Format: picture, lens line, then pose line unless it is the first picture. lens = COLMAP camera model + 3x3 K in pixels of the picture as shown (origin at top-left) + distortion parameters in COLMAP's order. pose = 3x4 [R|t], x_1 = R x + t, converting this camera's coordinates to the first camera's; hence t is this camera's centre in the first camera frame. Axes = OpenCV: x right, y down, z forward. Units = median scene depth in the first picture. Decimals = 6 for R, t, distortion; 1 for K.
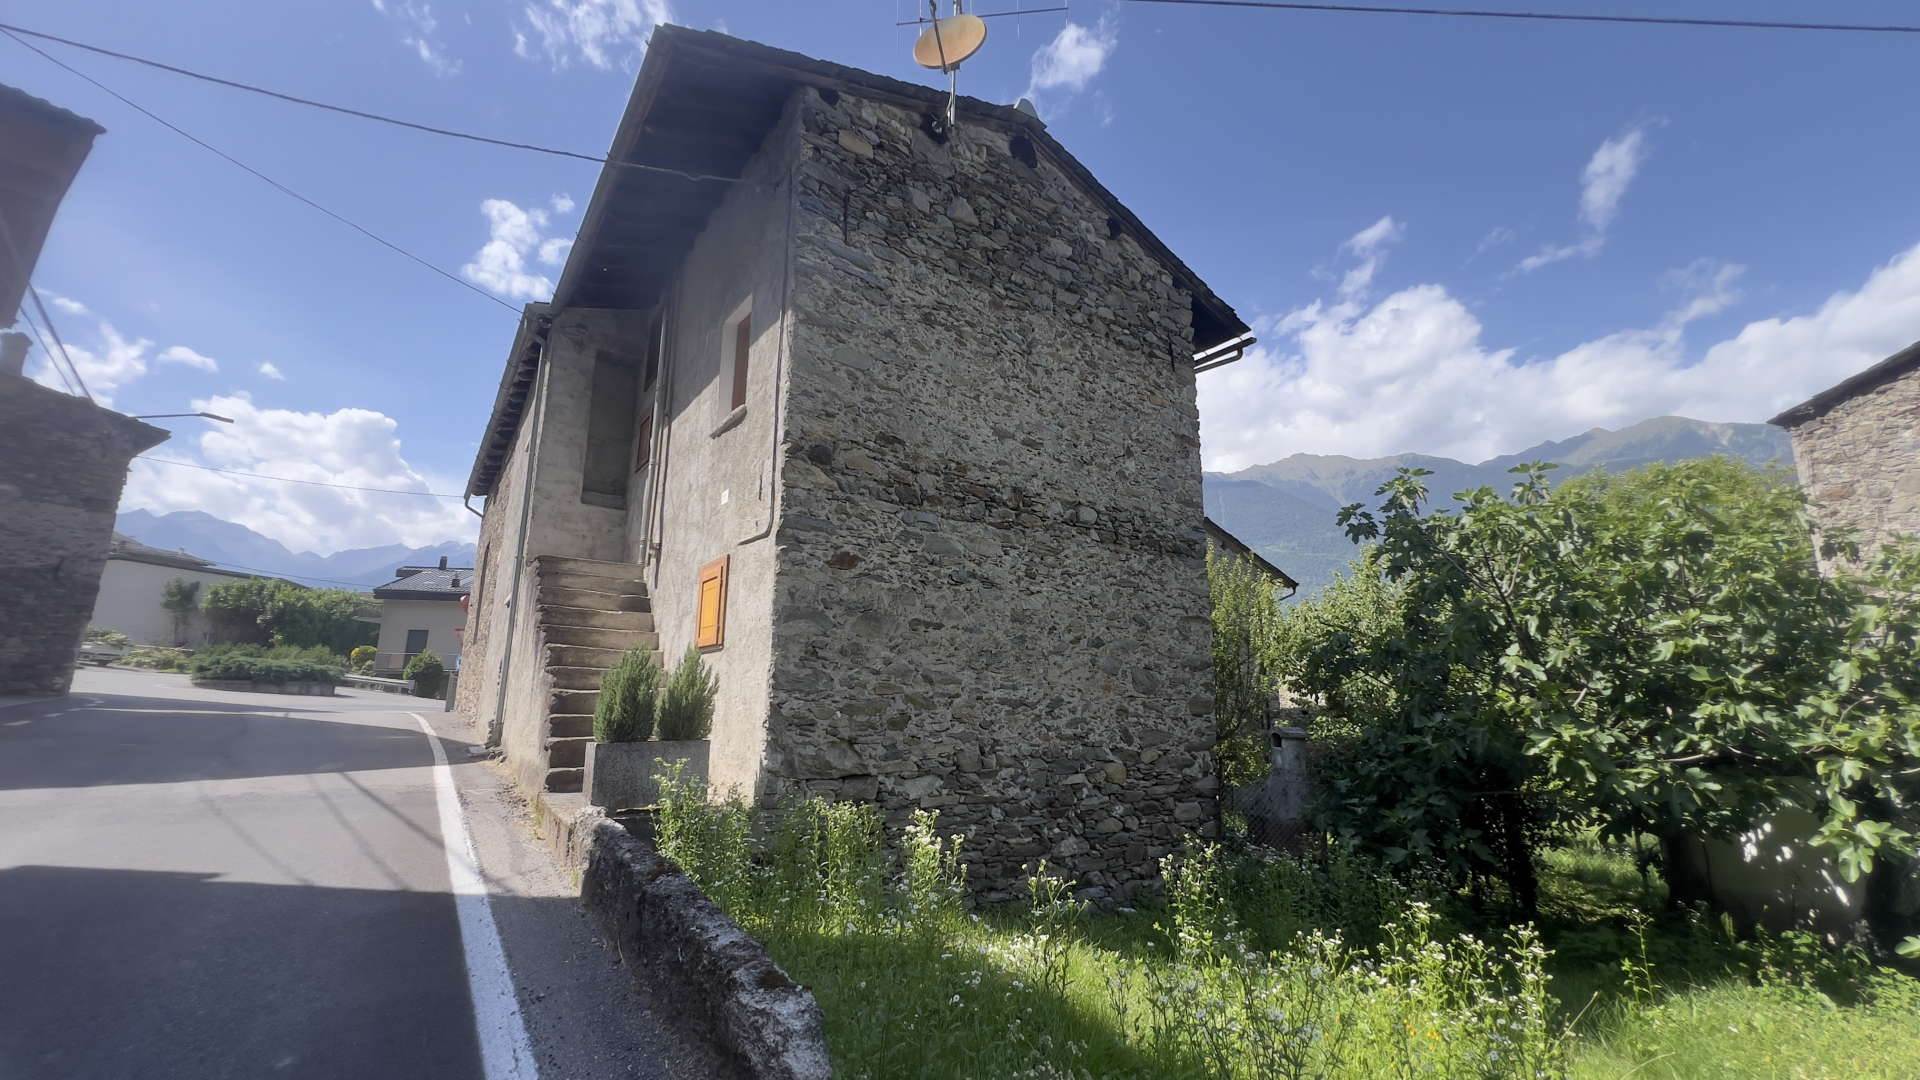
lens RADIAL K [[767.6, 0, 959.8], [0, 767.6, 539.3], [0, 0, 1]] dist [-0.003013, 0.000697]
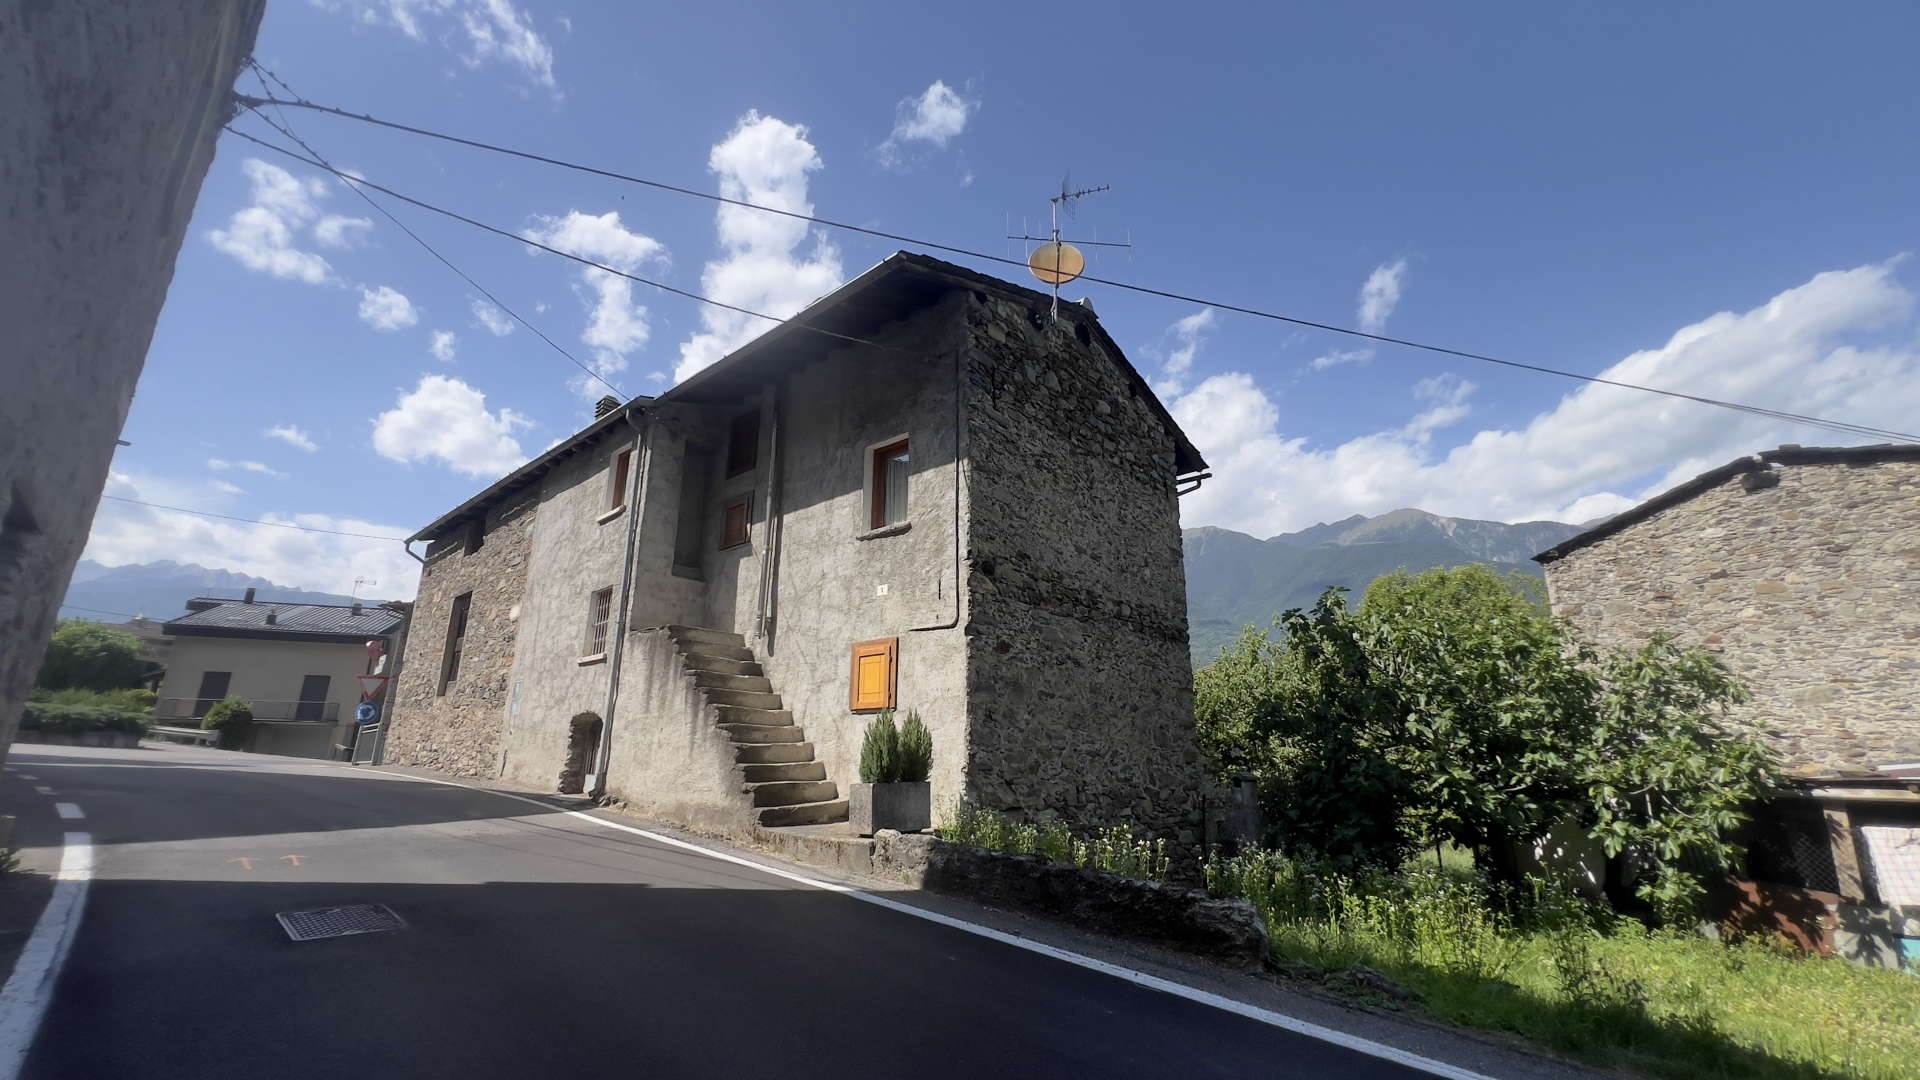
lens RADIAL K [[767.6, 0, 961.6], [0, 767.6, 538.8], [0, 0, 1]] dist [-0.003013, 0.000697]
pose [[0.975400, 0.058280, 0.212597, -0.444650], [-0.044146, 0.996525, -0.070635, -0.054648], [-0.215975, 0.059512, 0.974584, -0.271284]]
